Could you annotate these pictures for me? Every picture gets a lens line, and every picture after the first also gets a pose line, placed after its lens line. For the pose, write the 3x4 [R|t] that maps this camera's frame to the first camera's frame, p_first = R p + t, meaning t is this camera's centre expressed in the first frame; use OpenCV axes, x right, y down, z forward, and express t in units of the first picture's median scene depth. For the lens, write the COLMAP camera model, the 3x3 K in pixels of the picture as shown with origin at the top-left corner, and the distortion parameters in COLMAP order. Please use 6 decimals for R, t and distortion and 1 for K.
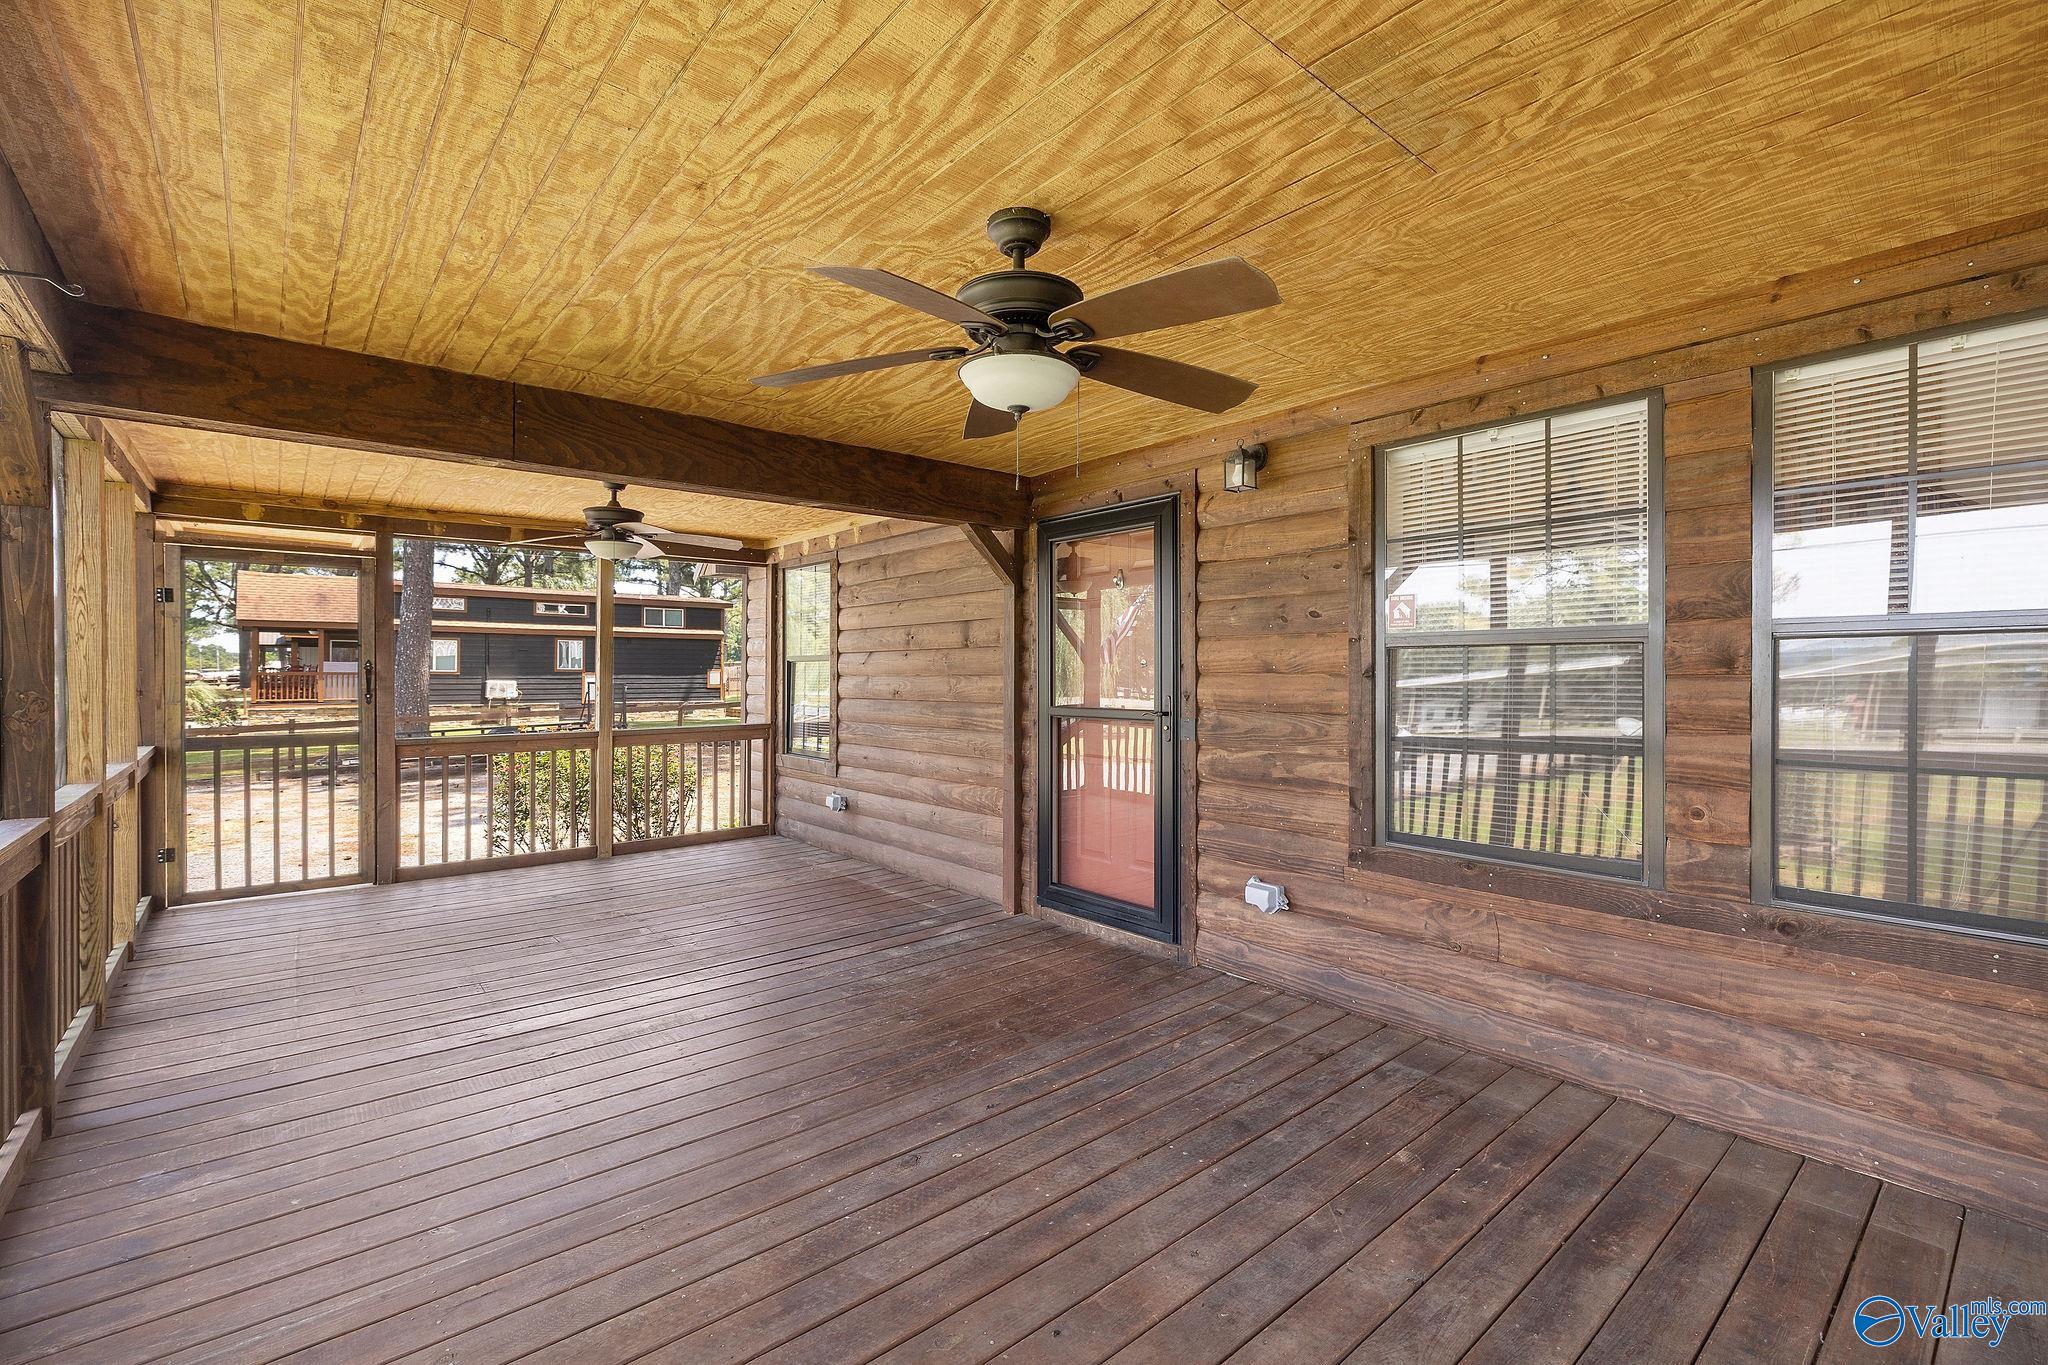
lens RADIAL K [[880.5, 0, 1026.1], [0, 880.5, 680.3], [0, 0, 1]] dist [0.000836, 0.001193]
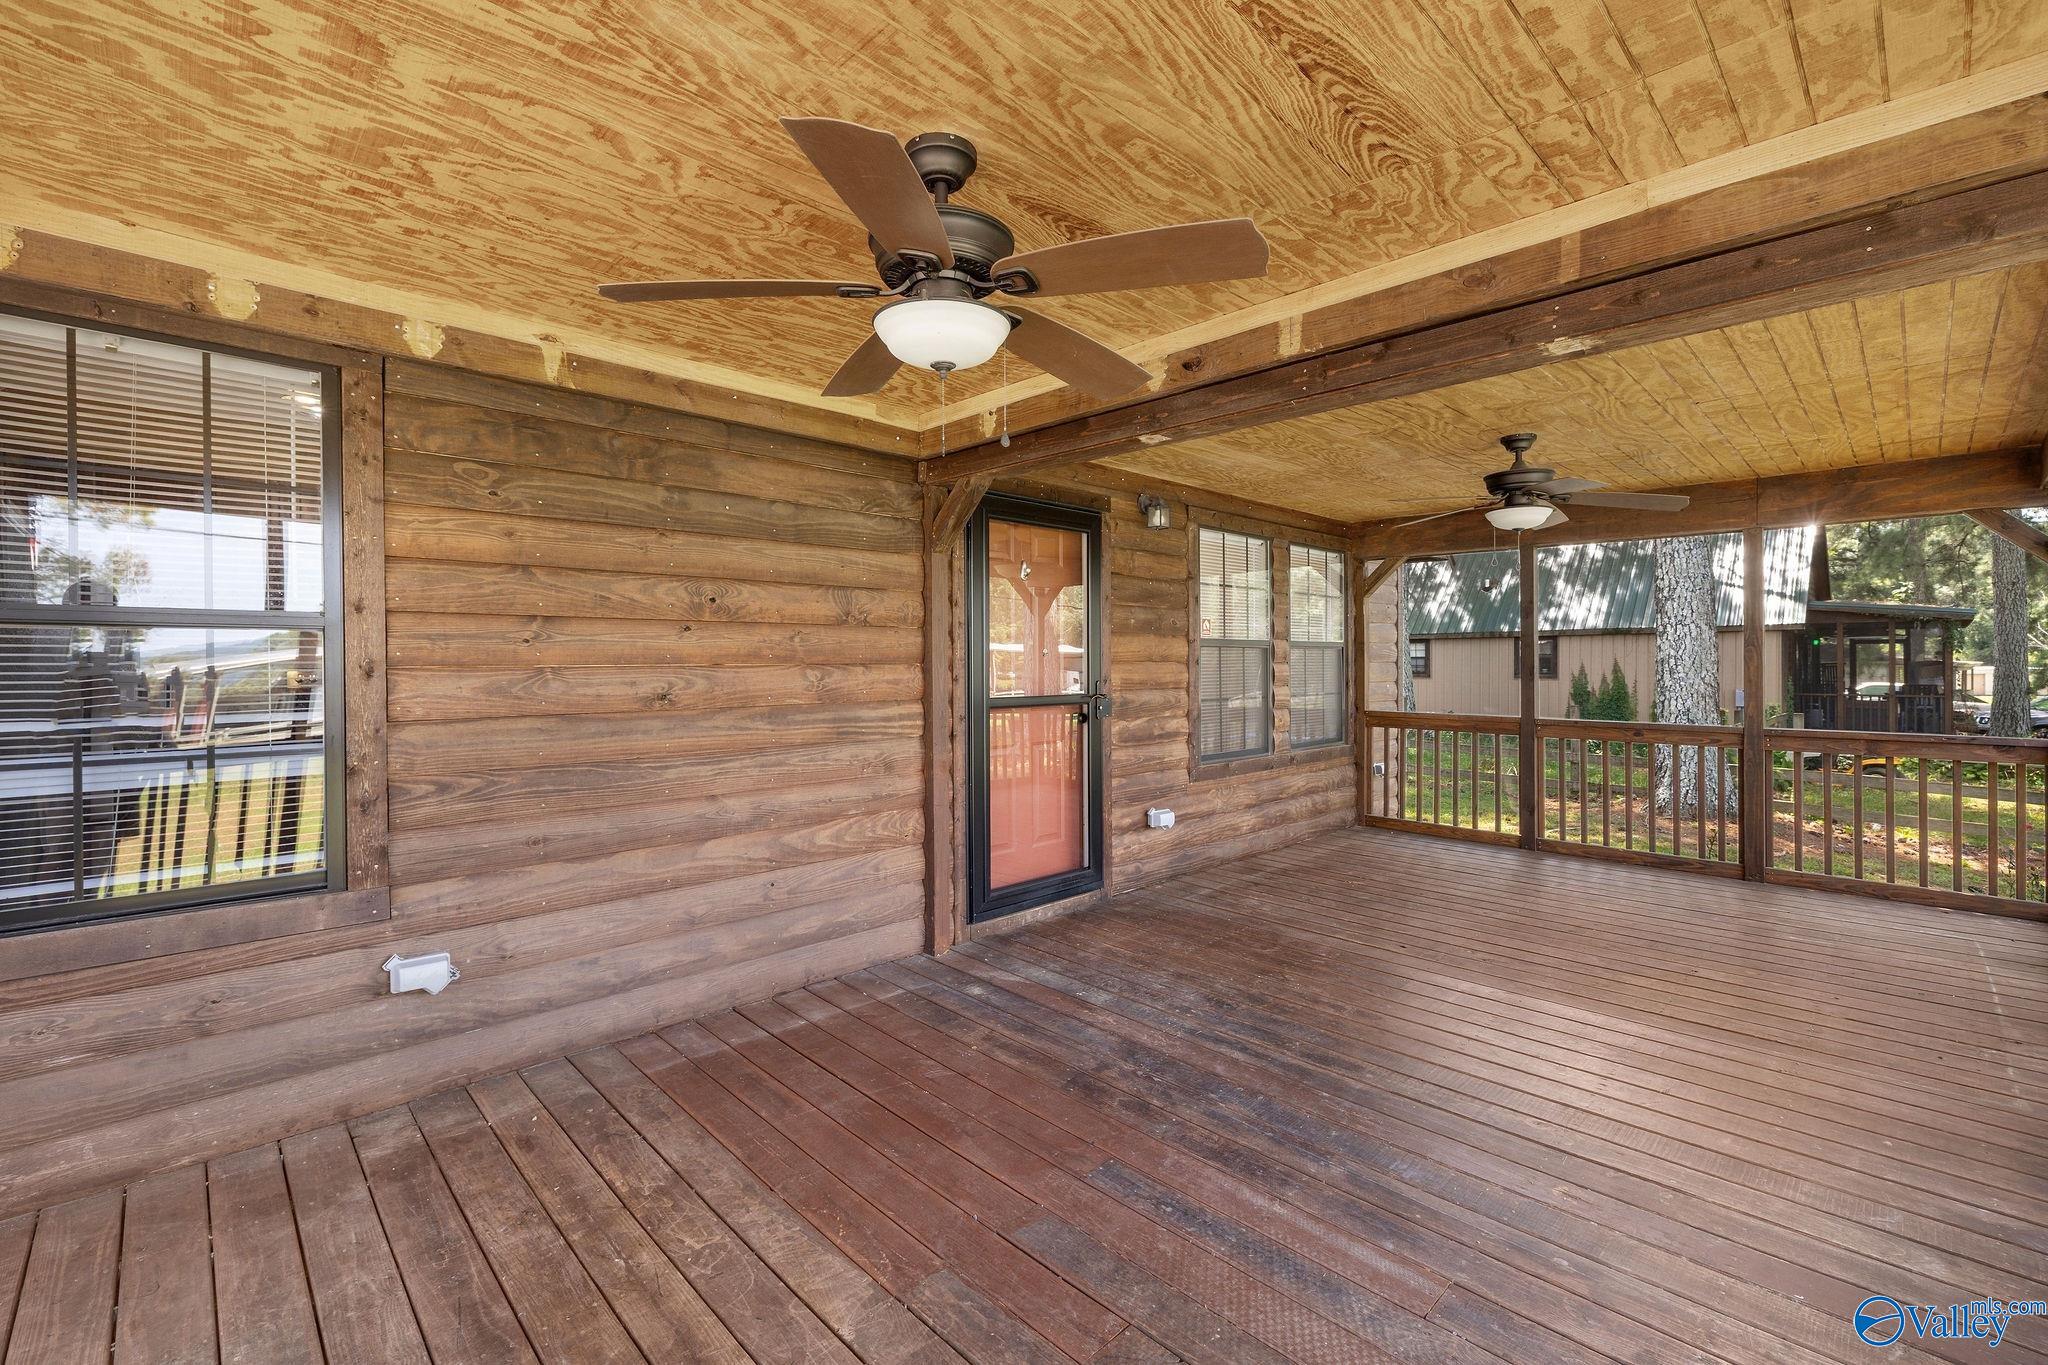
lens RADIAL K [[880.5, 0, 1027.4], [0, 880.5, 665.6], [0, 0, 1]] dist [0.000836, 0.001193]
pose [[-0.057360, -0.002252, 0.998351, -1.022592], [0.012456, 0.999918, 0.002972, -0.007523], [-0.998276, 0.012606, -0.057327, 1.167809]]
